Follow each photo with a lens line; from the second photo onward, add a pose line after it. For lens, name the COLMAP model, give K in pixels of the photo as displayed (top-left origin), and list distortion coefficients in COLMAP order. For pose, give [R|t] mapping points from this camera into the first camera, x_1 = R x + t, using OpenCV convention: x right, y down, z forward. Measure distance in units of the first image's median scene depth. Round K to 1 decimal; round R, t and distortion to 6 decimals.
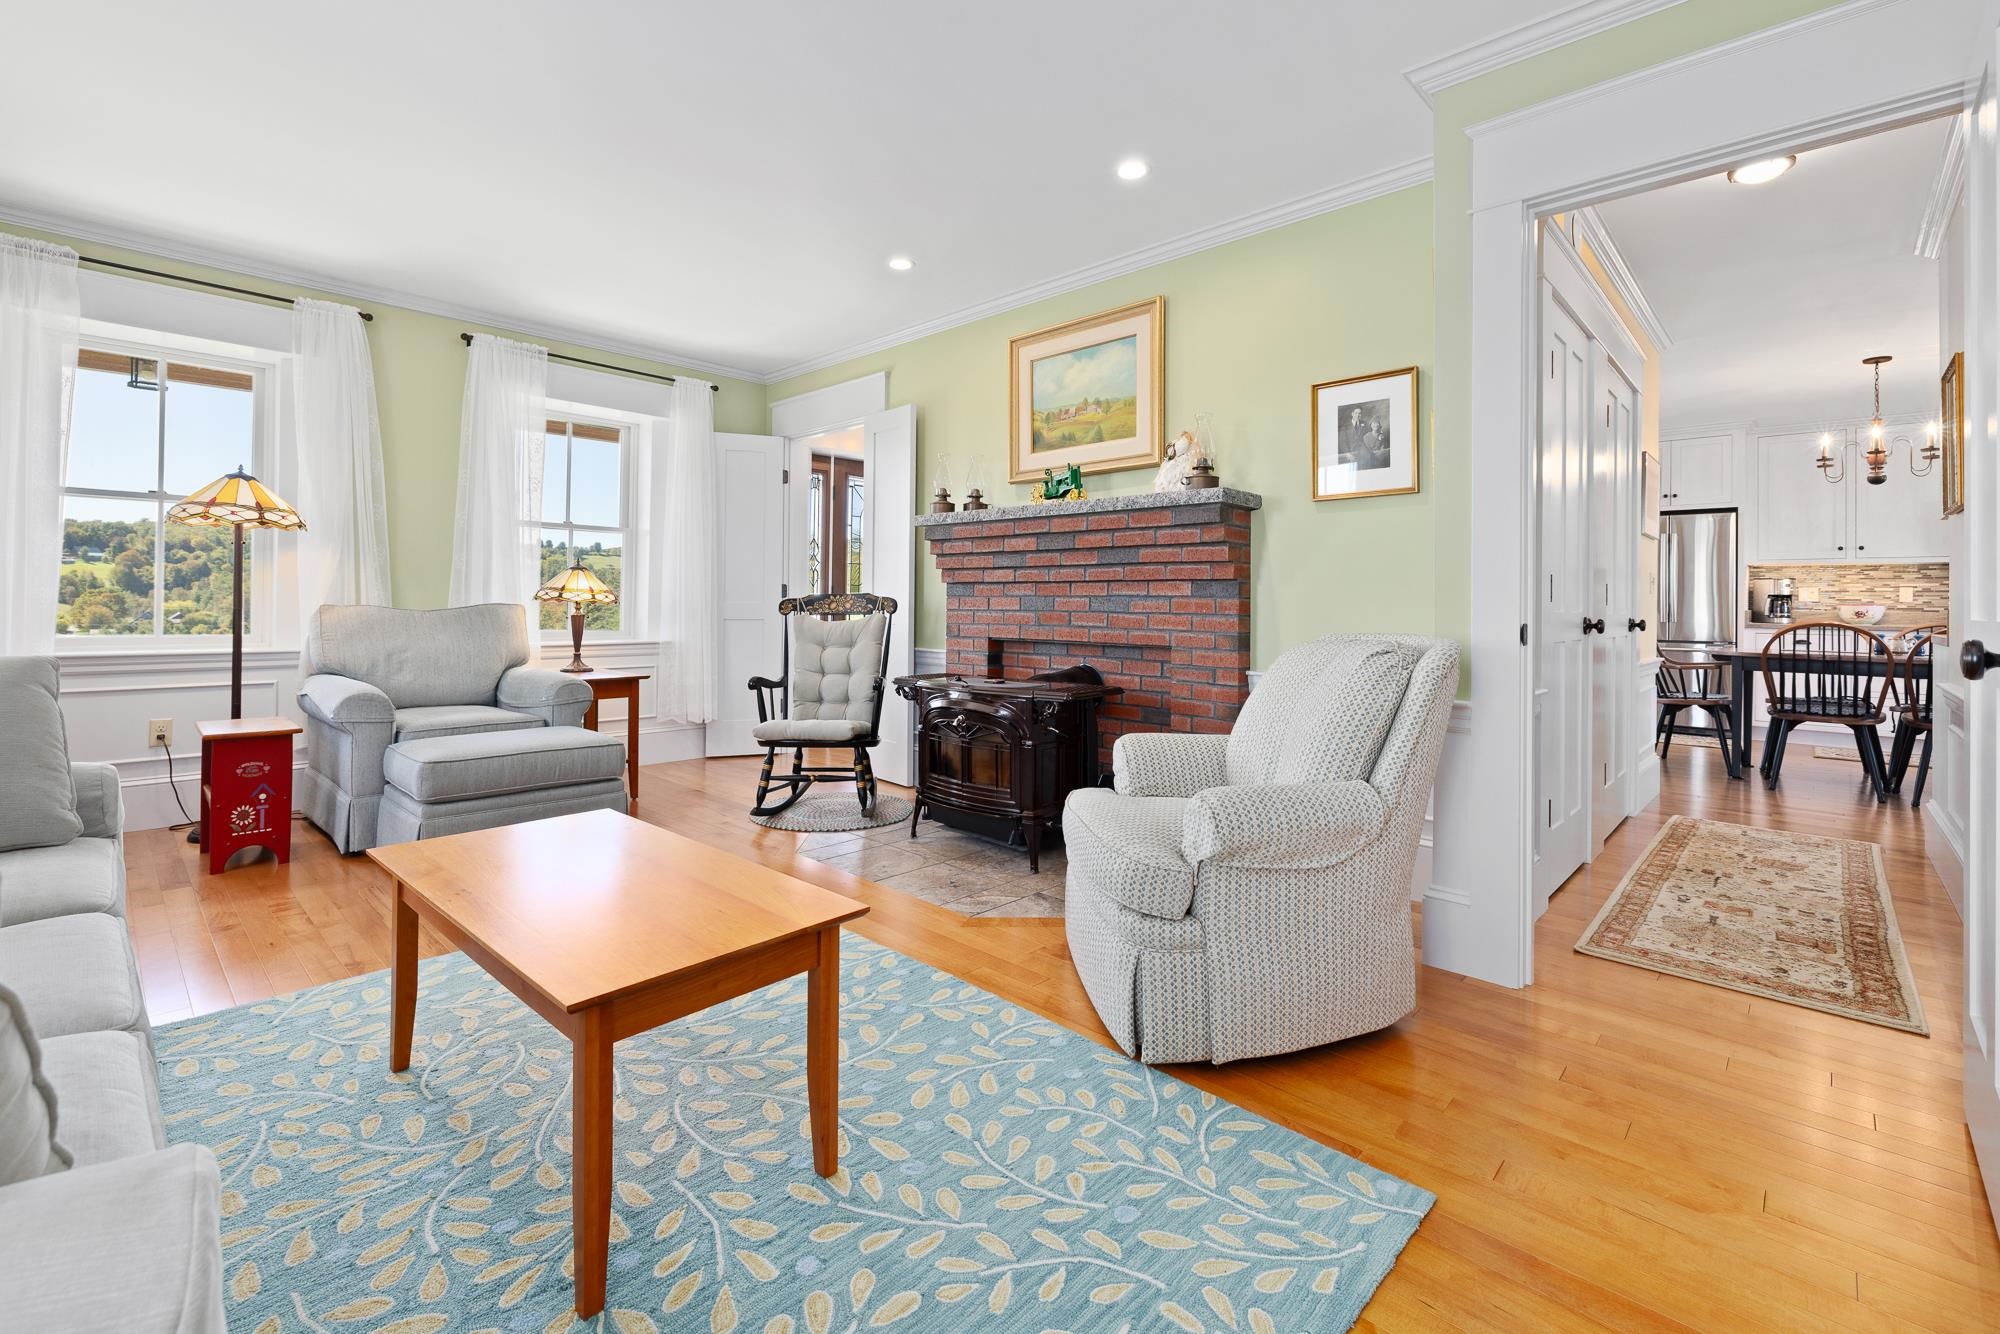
lens RADIAL K [[862.6, 0, 977.8], [0, 862.6, 600.7], [0, 0, 1]] dist [-0.001617, 0.000211]
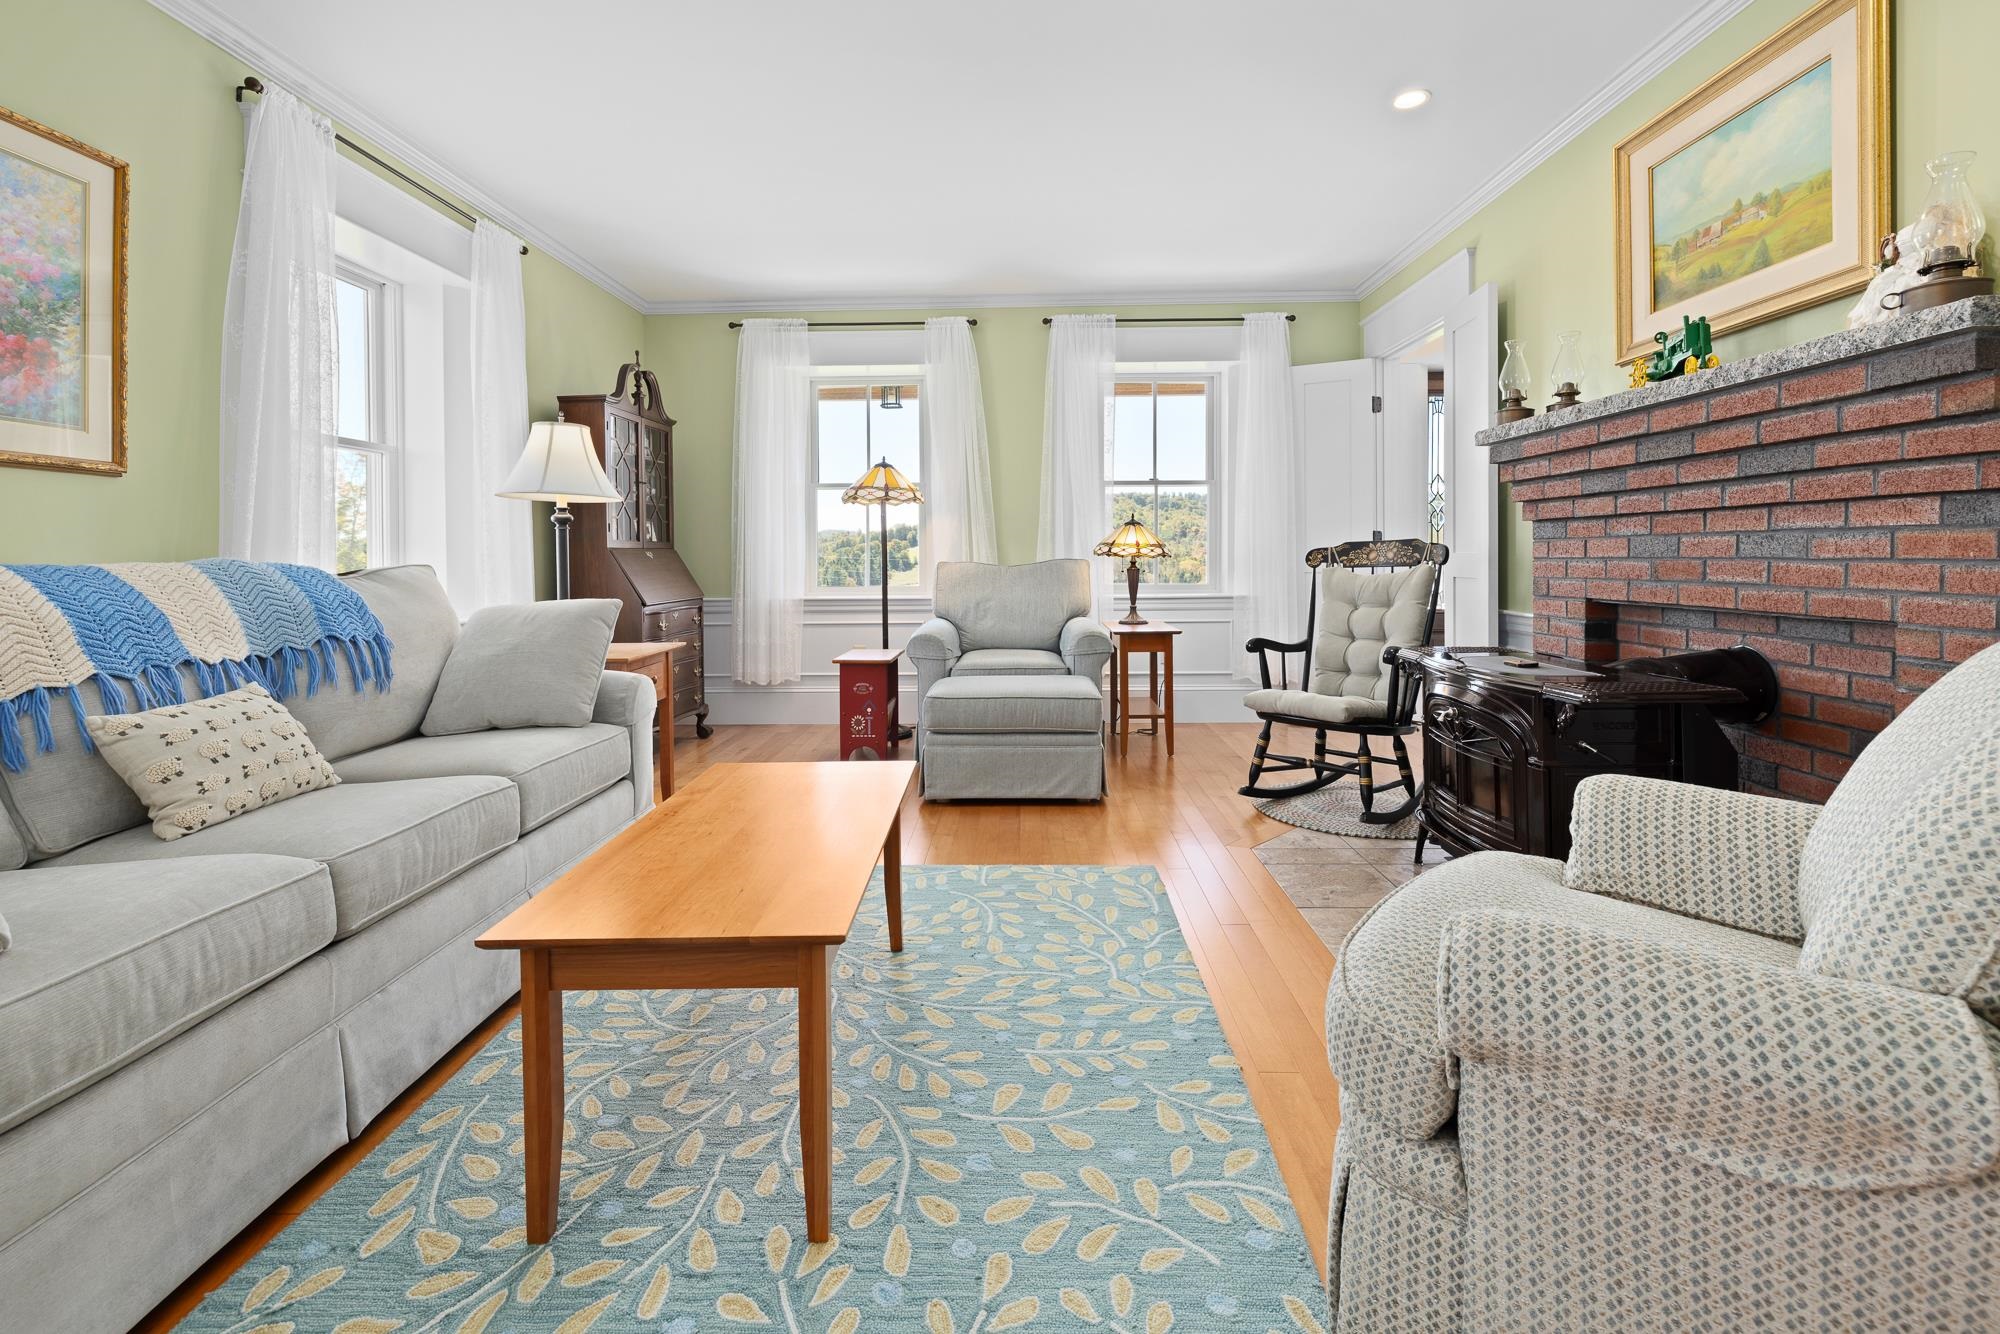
lens RADIAL K [[862.6, 0, 1005.1], [0, 862.6, 567.1], [0, 0, 1]] dist [-0.001617, 0.000211]
pose [[0.680304, -0.007170, -0.732895, 0.217988], [0.018880, 0.999792, 0.007744, 0.004532], [0.732687, -0.019105, 0.680297, 0.222403]]
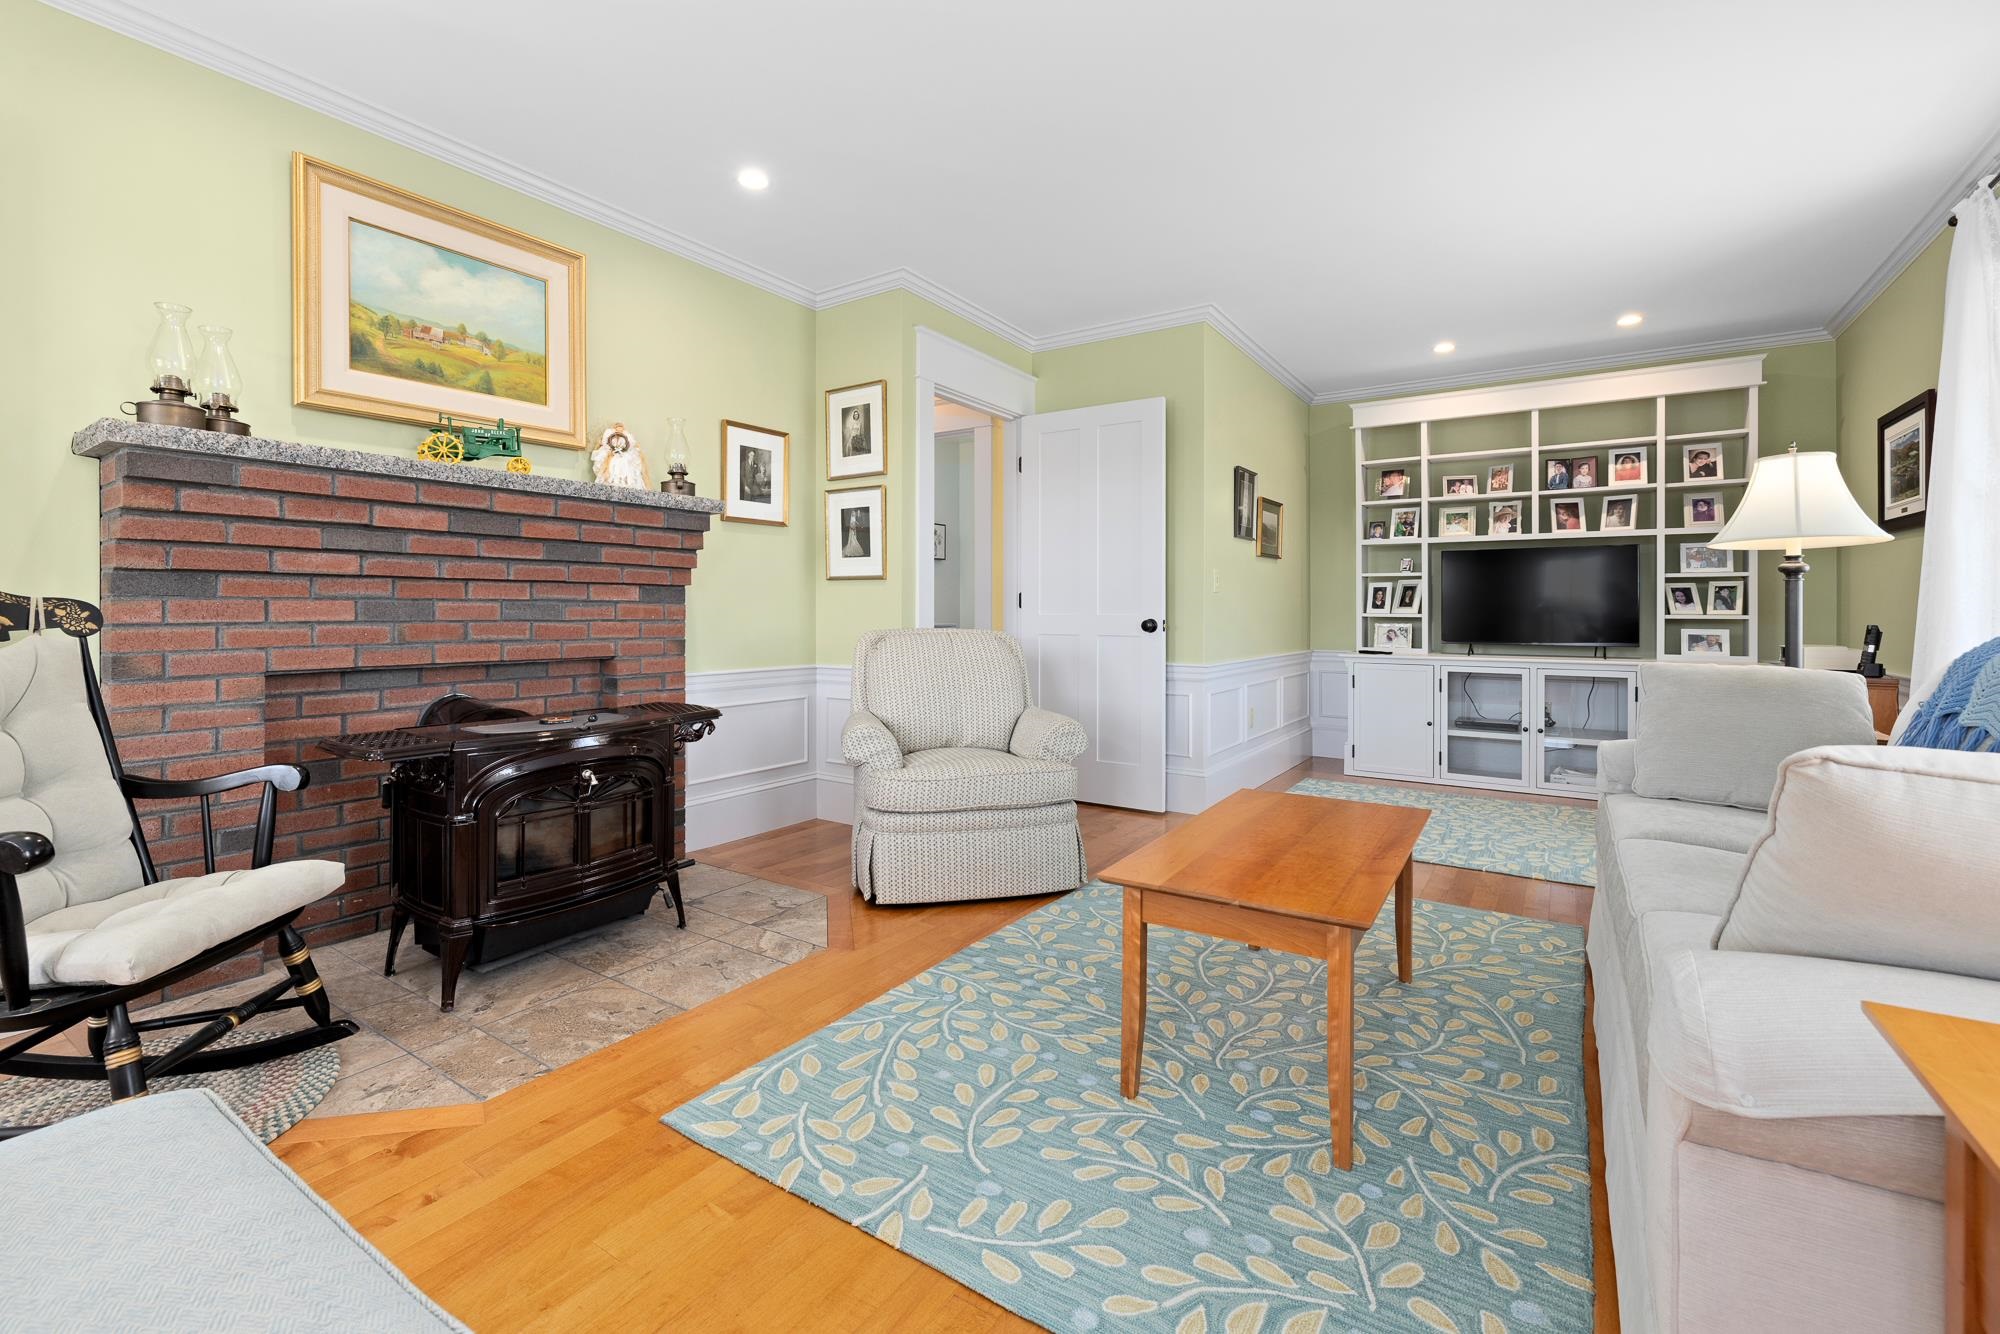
lens RADIAL K [[862.6, 0, 995.1], [0, 862.6, 610.7], [0, 0, 1]] dist [-0.001617, 0.000211]
pose [[-0.179937, -0.009700, 0.983630, -0.676175], [-0.006783, 0.999940, 0.008620, -0.005218], [-0.983655, -0.005121, -0.179992, 0.700752]]
